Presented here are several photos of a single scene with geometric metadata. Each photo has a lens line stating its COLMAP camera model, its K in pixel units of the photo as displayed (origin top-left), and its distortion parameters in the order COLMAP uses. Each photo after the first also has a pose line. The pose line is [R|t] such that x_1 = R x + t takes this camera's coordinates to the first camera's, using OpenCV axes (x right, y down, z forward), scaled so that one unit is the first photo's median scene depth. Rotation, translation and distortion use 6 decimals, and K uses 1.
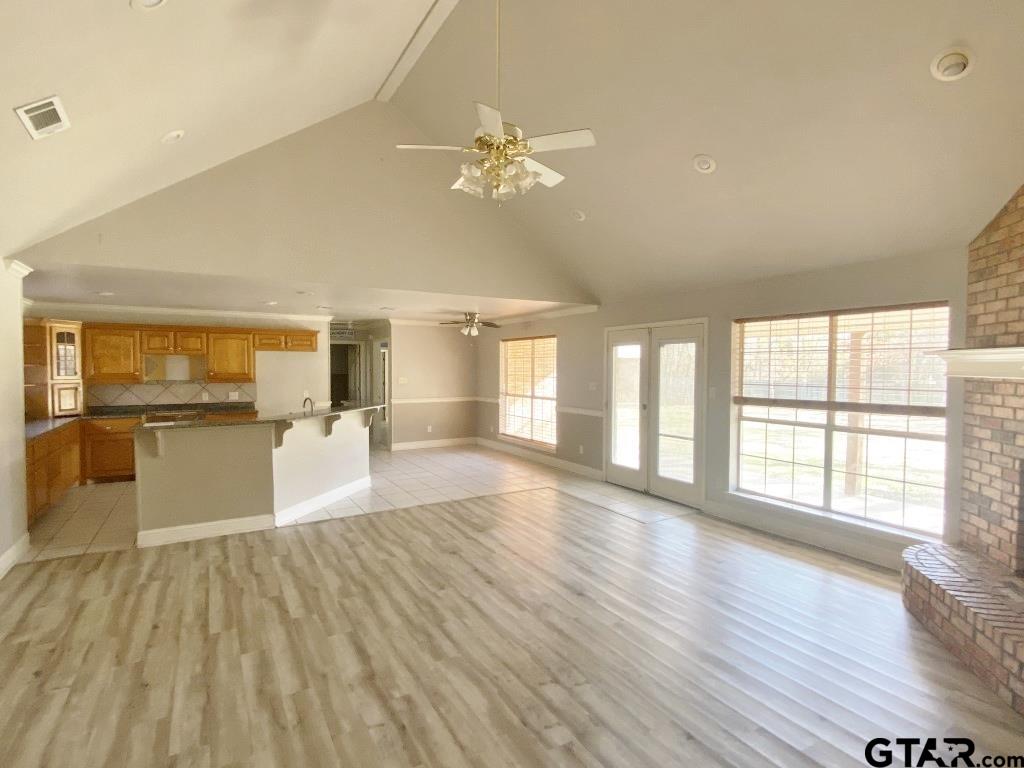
lens RADIAL K [[506.4, 0, 512.0], [0, 506.4, 384.0], [0, 0, 1]] dist [0.027253, -0.027515]
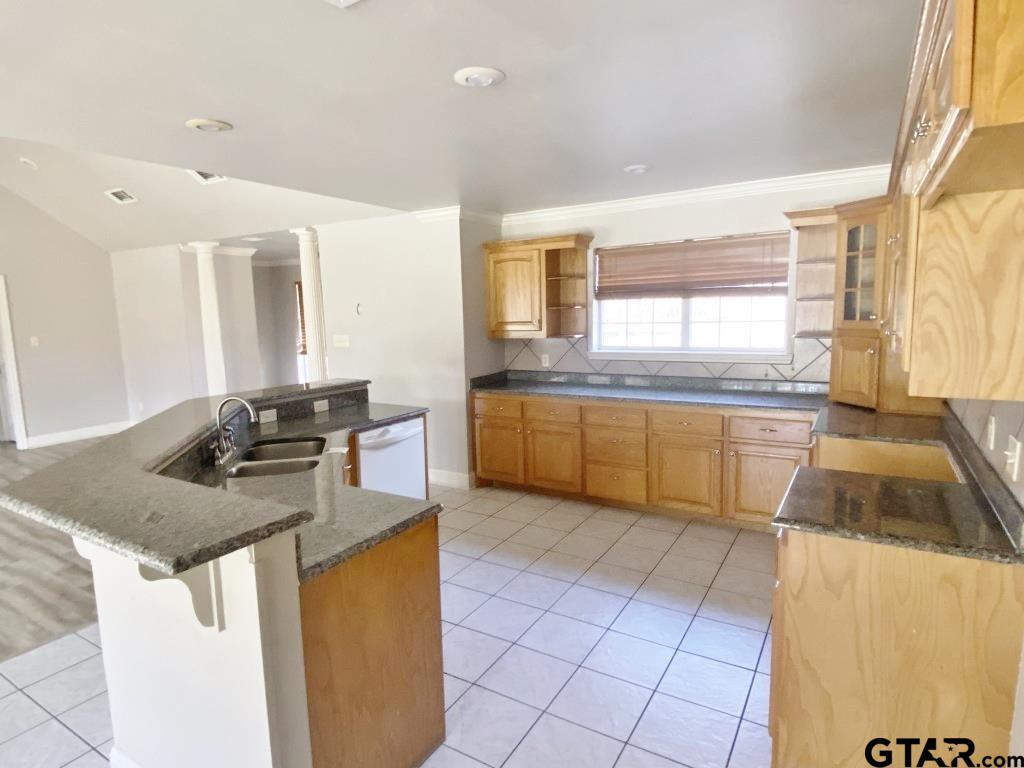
lens RADIAL K [[573.4, 0, 512.0], [0, 573.4, 384.0], [0, 0, 1]] dist [0.001440, -0.000128]
pose [[-0.880897, 0.078476, -0.466756, -0.337742], [0.006202, 0.987988, 0.154406, -0.042811], [0.473267, 0.133121, -0.870803, 1.326956]]
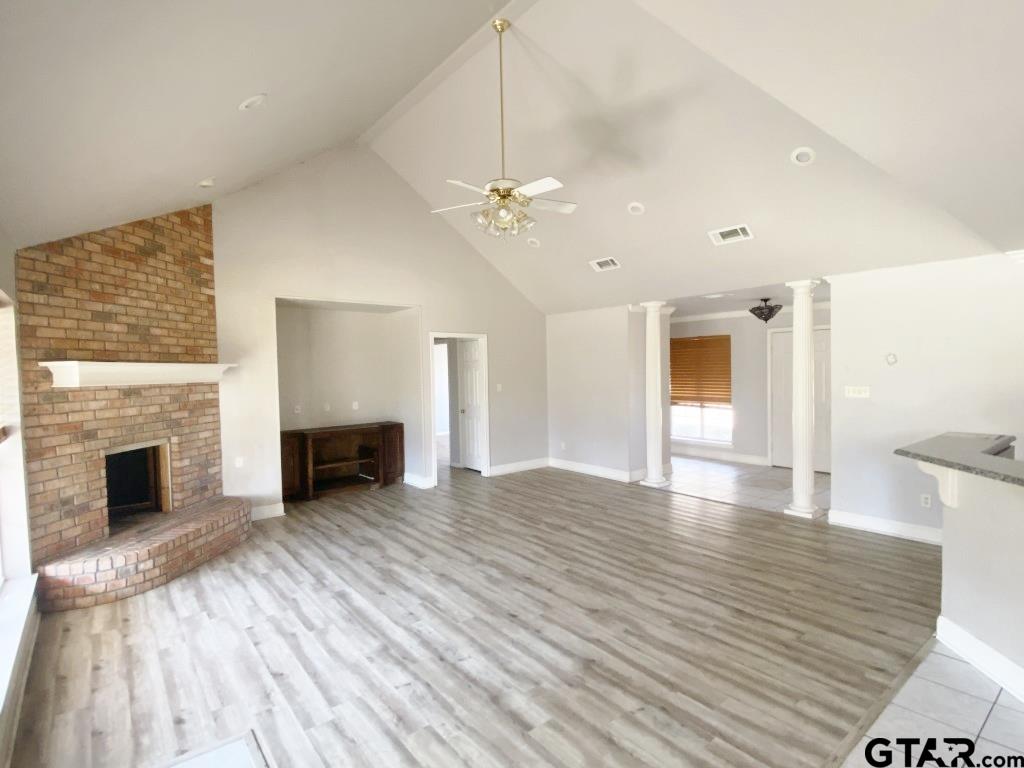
lens RADIAL K [[506.4, 0, 512.0], [0, 506.4, 384.0], [0, 0, 1]] dist [0.027253, -0.027515]
pose [[-0.989006, 0.020351, -0.146470, 0.073001], [0.012112, 0.998305, 0.056927, -0.035447], [0.147380, 0.054527, -0.987576, 1.112049]]
